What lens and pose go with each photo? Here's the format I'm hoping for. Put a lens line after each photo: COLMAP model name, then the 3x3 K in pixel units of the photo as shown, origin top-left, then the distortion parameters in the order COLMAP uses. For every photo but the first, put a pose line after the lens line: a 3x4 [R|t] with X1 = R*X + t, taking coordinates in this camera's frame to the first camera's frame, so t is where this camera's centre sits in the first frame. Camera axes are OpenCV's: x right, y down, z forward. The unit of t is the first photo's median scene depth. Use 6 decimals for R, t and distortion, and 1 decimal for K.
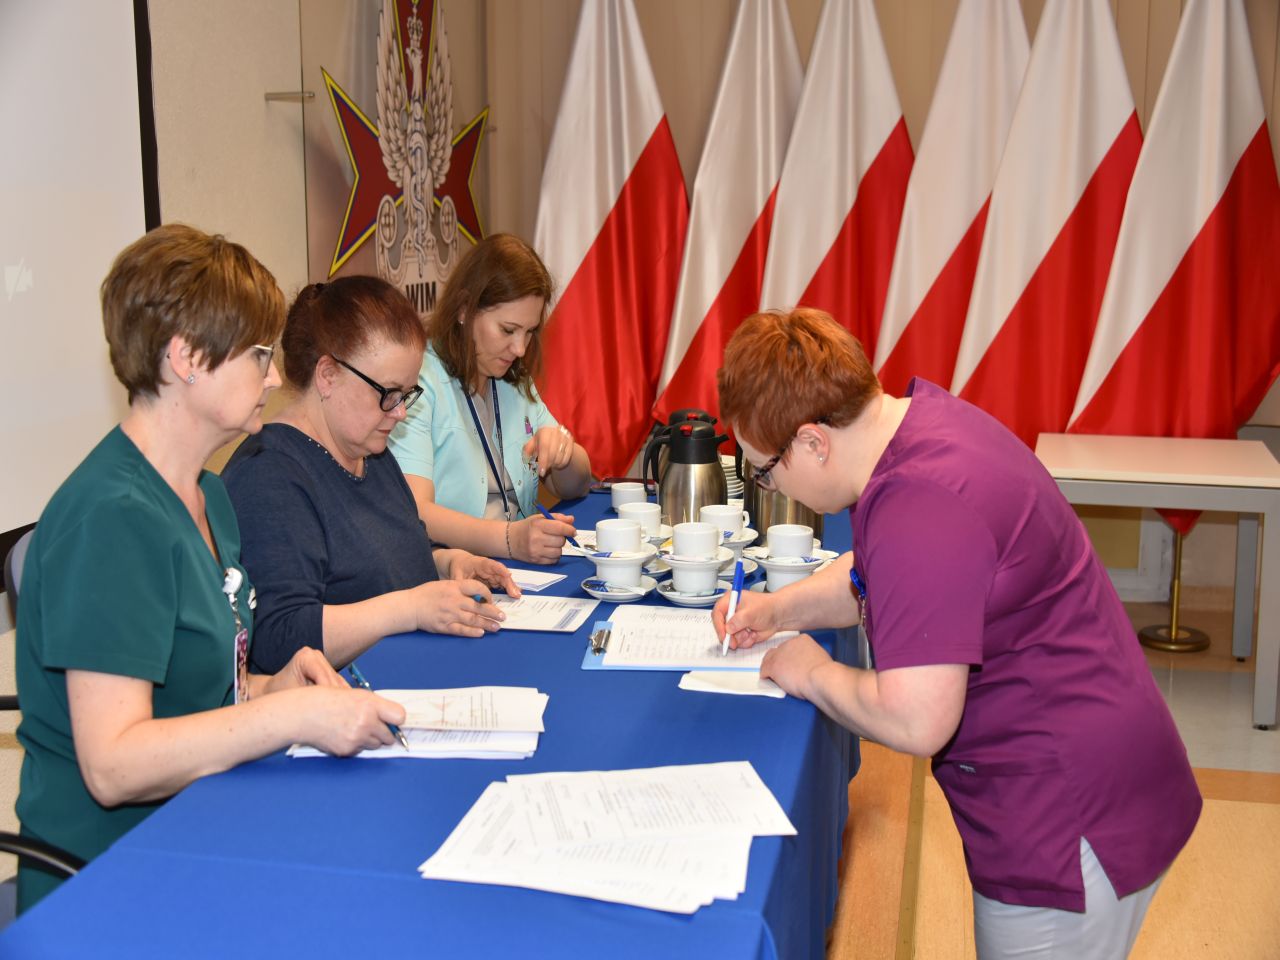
lens RADIAL K [[1486.5, 0, 640.0], [0, 1486.5, 480.0], [0, 0, 1]] dist [-0.036426, 0.148107]
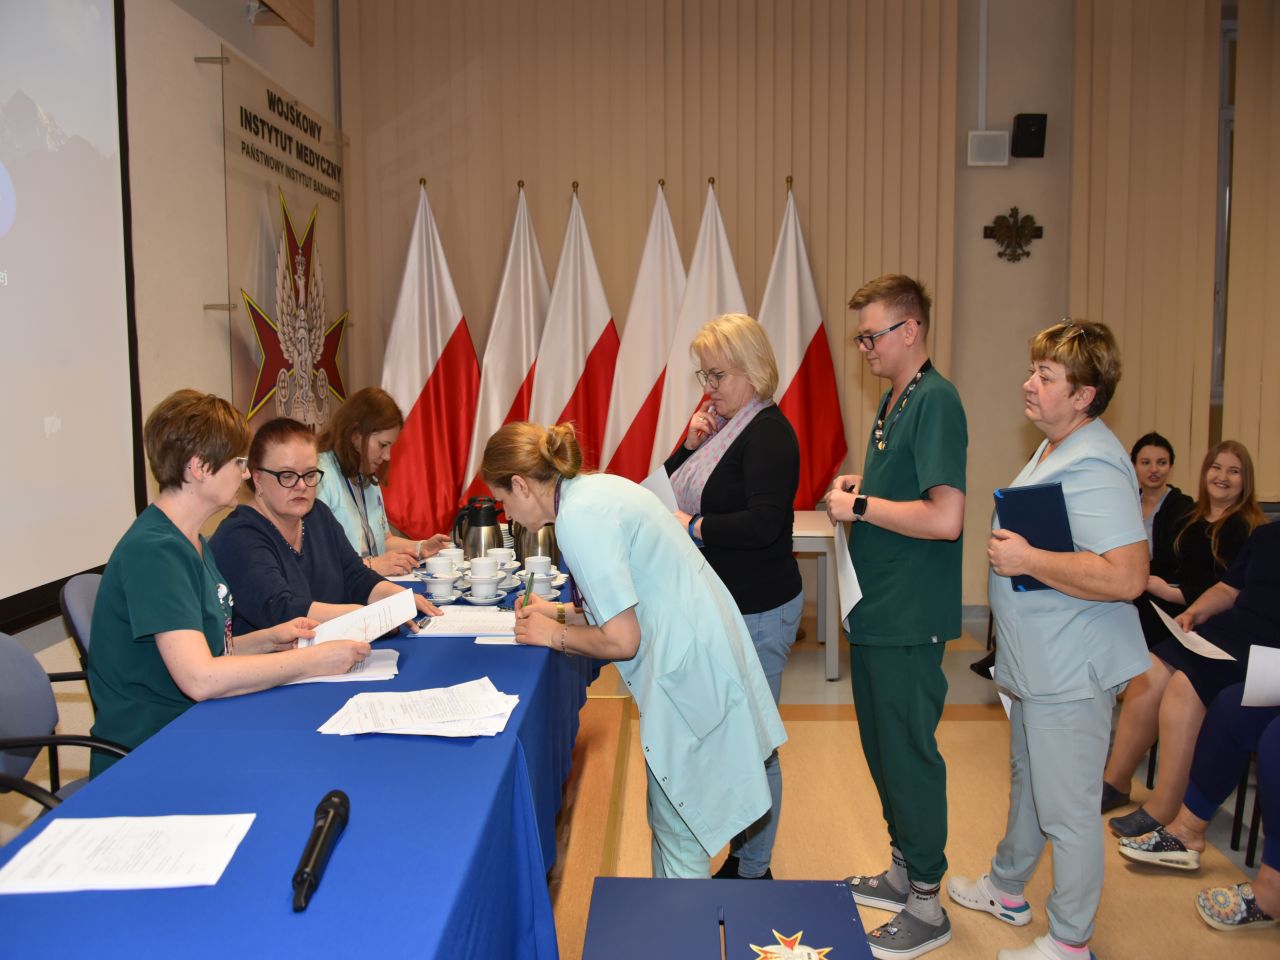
lens RADIAL K [[1033.5, 0, 634.4], [0, 1033.5, 482.7], [0, 0, 1]] dist [-0.019468, -0.001894]
pose [[0.984443, -0.021661, 0.174366, 0.000789], [0.034409, 0.996923, -0.070424, 0.015562], [-0.172304, 0.075328, 0.982159, -0.110009]]
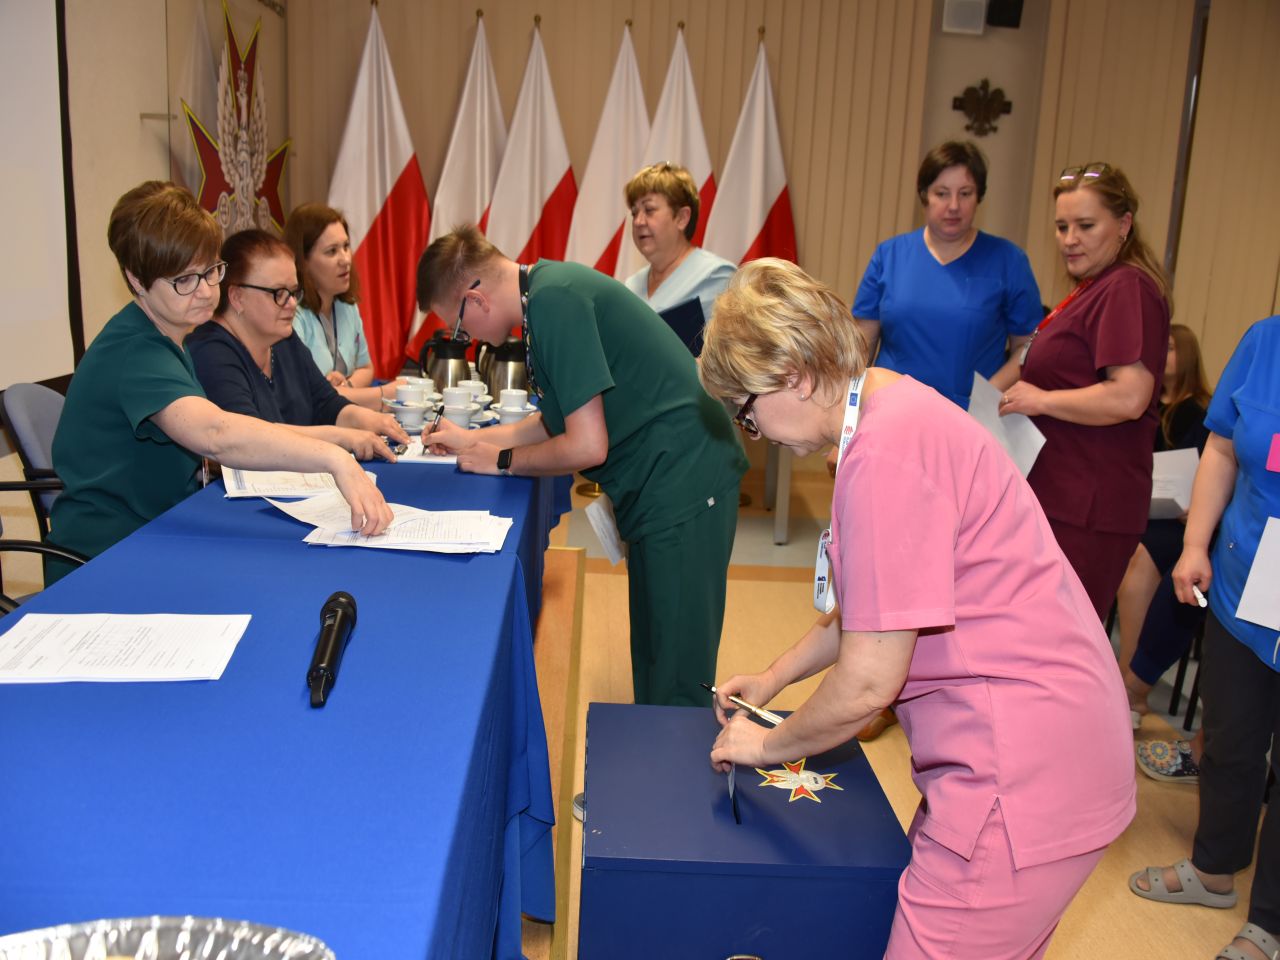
lens RADIAL K [[1021.3, 0, 640.0], [0, 1021.3, 480.0], [0, 0, 1]] dist [-0.005652, -0.042514]
pose [[0.967683, 0.001336, 0.252165, -0.025157], [-0.013998, 0.998729, 0.048426, 0.035336], [-0.251779, -0.050391, 0.966472, -0.081001]]
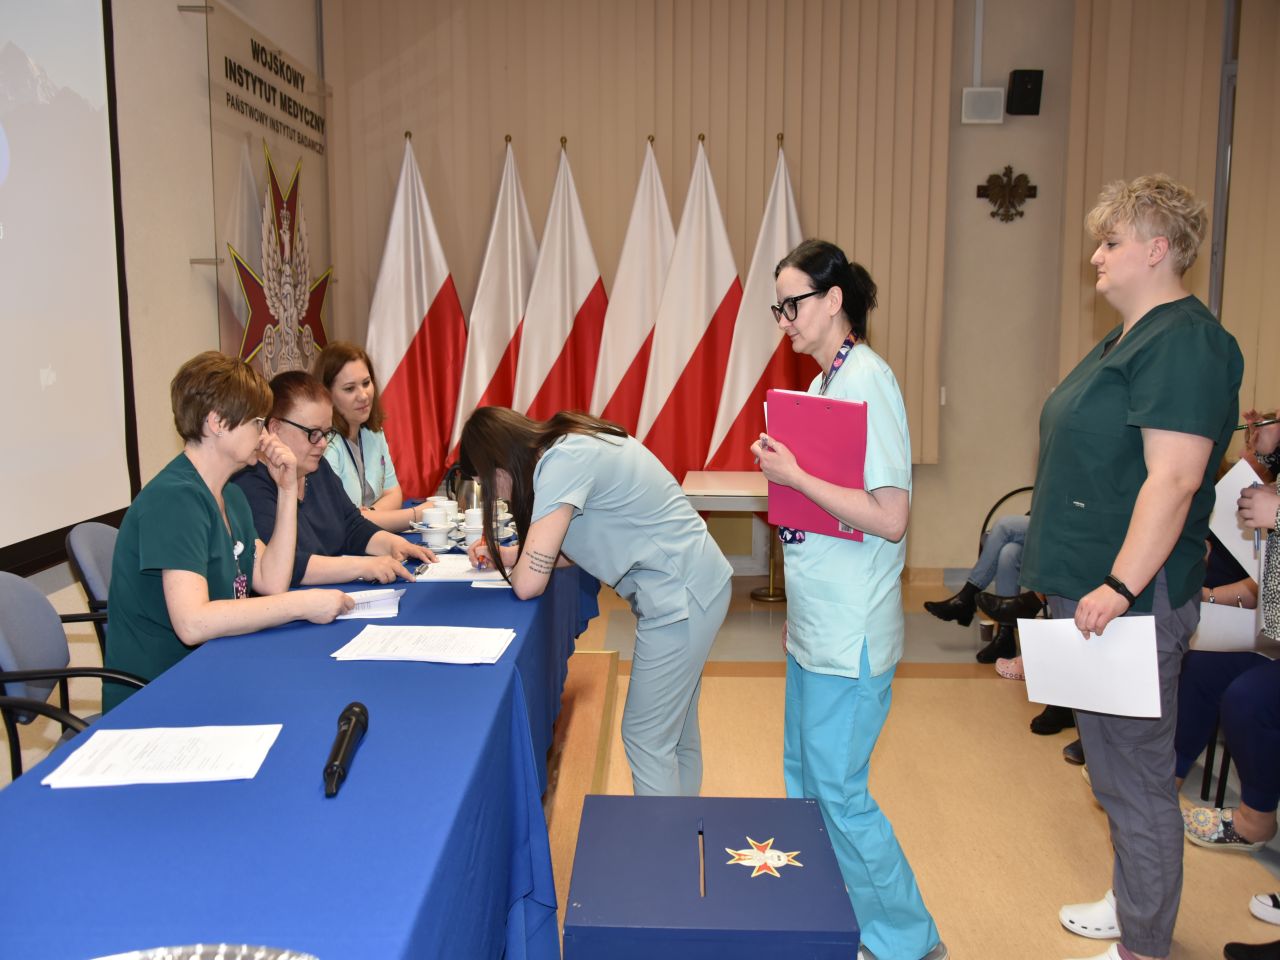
lens RADIAL K [[1077.2, 0, 634.0], [0, 1077.2, 477.3], [0, 0, 1]] dist [0.008205, 0.004384]
pose [[0.982380, -0.020552, 0.185762, -0.008898], [0.028961, 0.998669, -0.042668, 0.024920], [-0.184638, 0.047296, 0.981668, -0.157230]]
